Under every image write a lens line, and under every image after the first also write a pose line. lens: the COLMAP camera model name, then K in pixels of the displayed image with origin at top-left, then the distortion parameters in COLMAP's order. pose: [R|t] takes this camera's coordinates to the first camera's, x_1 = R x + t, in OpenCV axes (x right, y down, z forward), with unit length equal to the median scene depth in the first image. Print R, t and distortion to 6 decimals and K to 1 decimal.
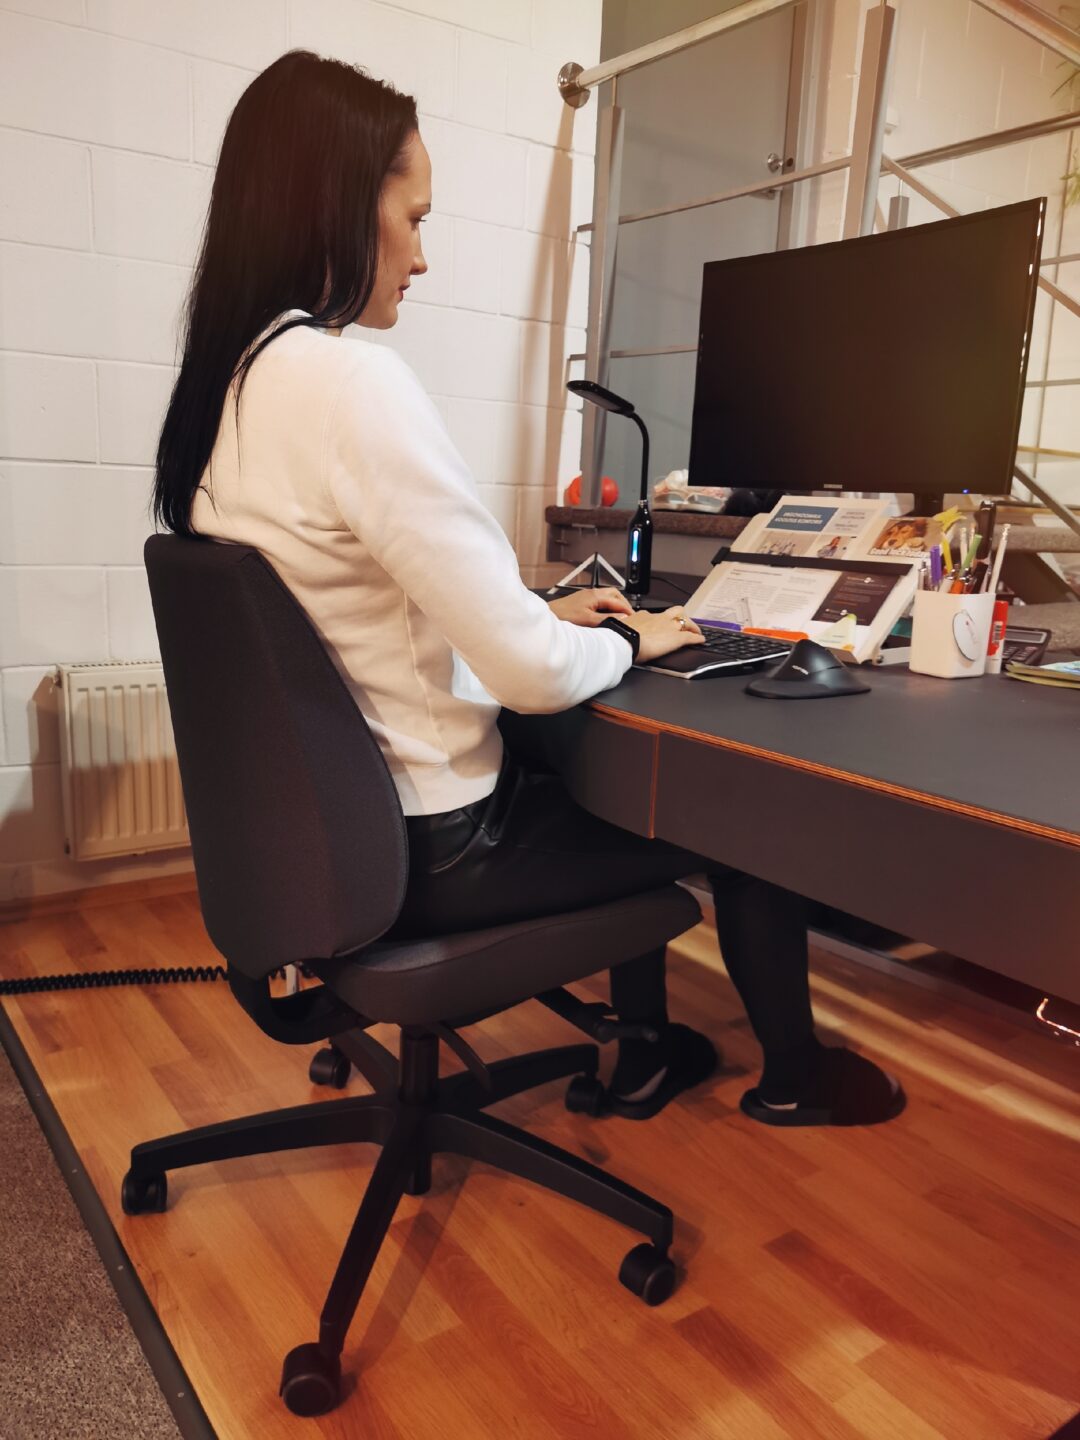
lens RADIAL K [[1126.8, 0, 536.1], [0, 1126.8, 723.2], [0, 0, 1]] dist [0.004334, -0.008374]
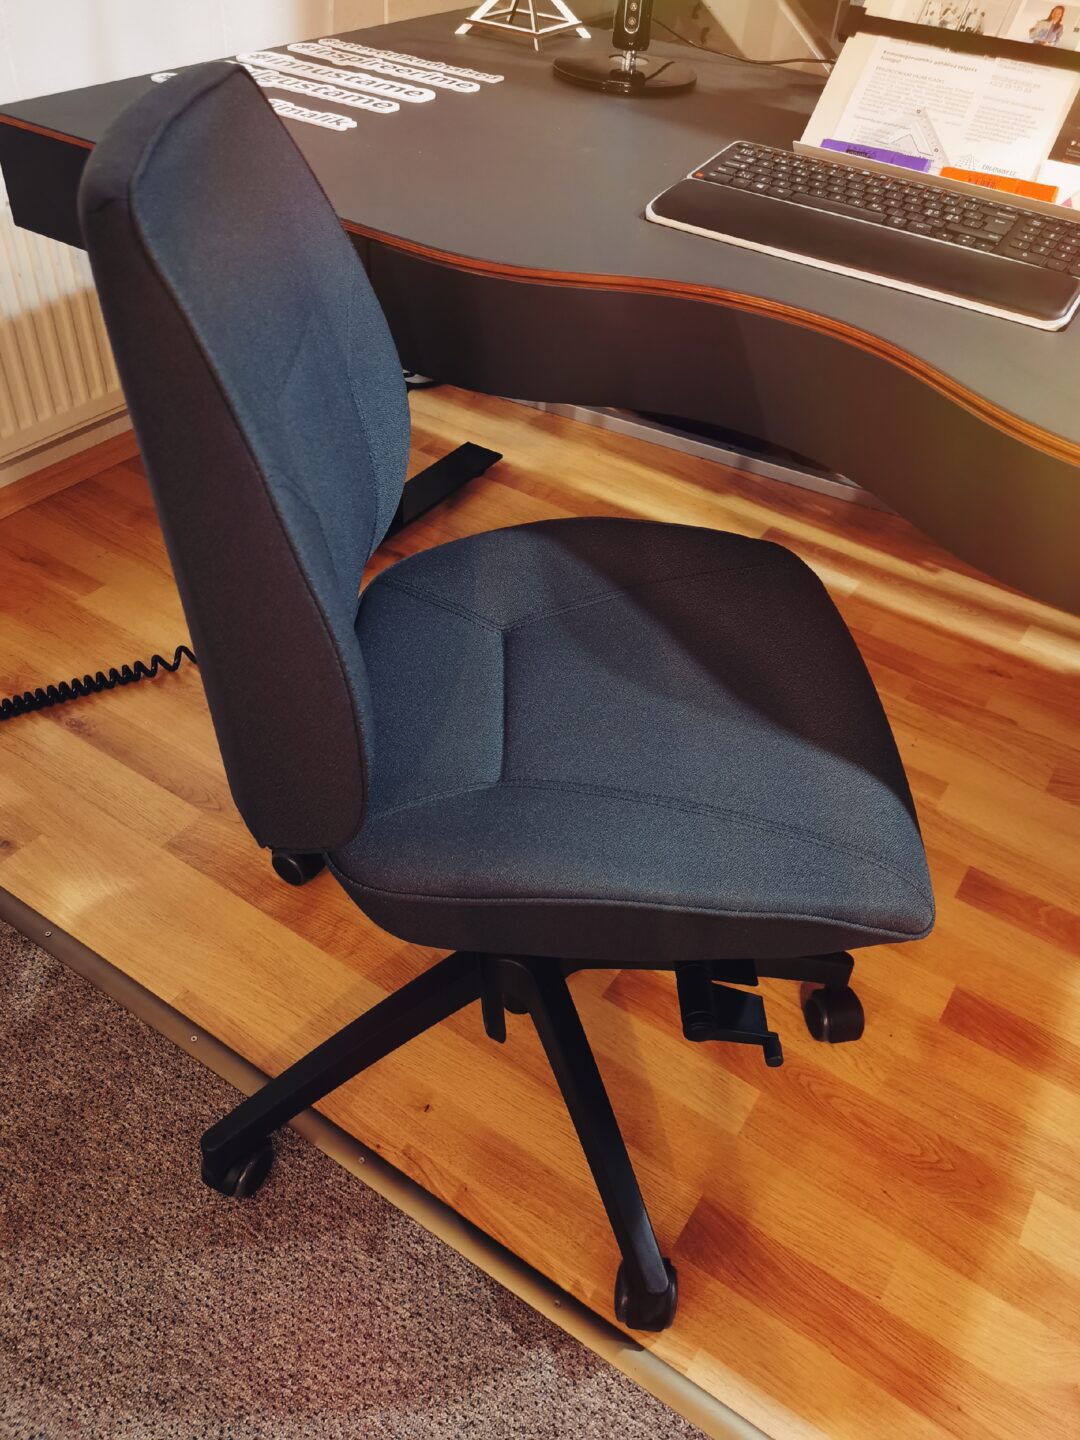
lens RADIAL K [[1126.8, 0, 542.8], [0, 1126.8, 717.2], [0, 0, 1]] dist [0.004334, -0.008374]
pose [[0.928561, -0.226259, 0.294248, -0.323431], [0.041768, 0.851393, 0.522863, -0.165604], [-0.368823, -0.473220, 0.800020, 0.352253]]
